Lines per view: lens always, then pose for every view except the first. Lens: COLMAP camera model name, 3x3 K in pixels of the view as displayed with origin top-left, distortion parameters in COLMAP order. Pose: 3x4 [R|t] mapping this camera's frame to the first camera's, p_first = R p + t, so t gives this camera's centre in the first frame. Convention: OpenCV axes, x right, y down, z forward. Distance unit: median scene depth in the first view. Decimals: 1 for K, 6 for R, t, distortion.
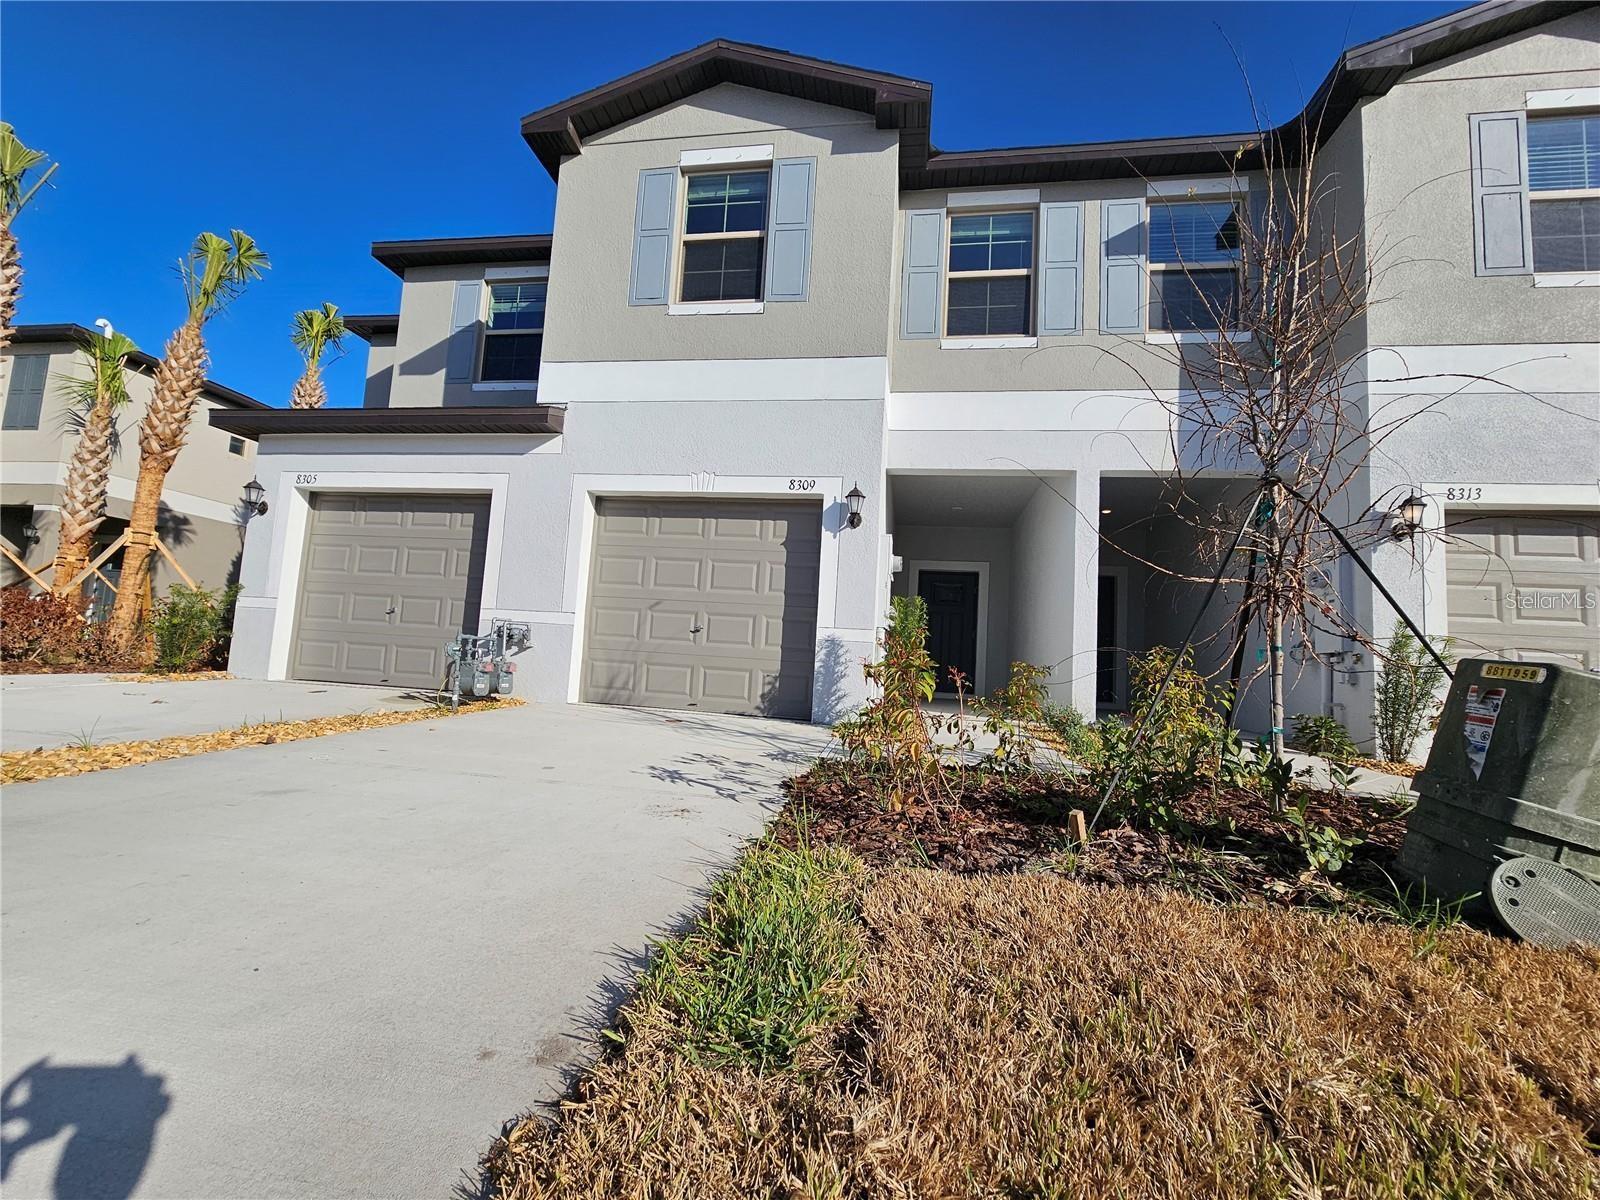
lens RADIAL K [[644.3, 0, 797.6], [0, 644.3, 610.8], [0, 0, 1]] dist [-0.004857, 0.001157]
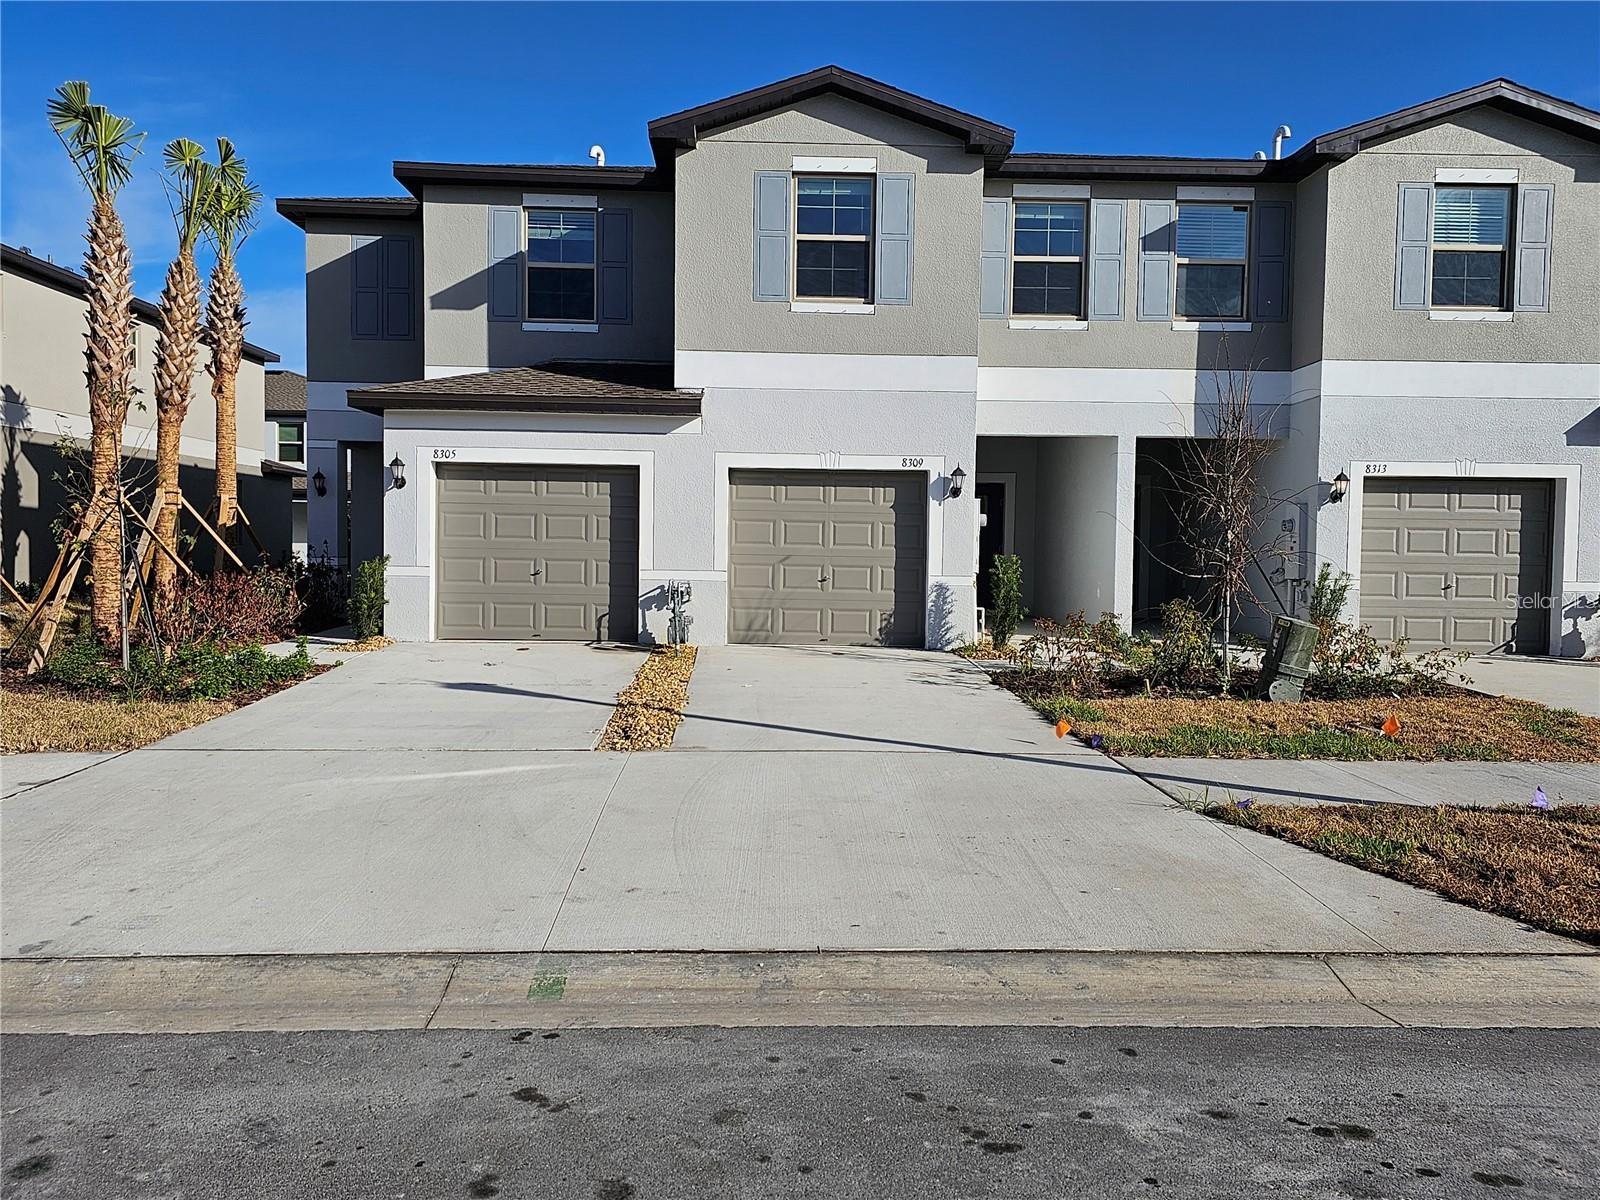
lens RADIAL K [[1071.7, 0, 797.9], [0, 1071.7, 594.2], [0, 0, 1]] dist [0.056250, -0.046582]
pose [[0.984330, -0.051764, 0.168565, -0.536090], [0.029296, 0.990663, 0.133147, -0.210101], [-0.173883, -0.126123, 0.976656, -0.954005]]
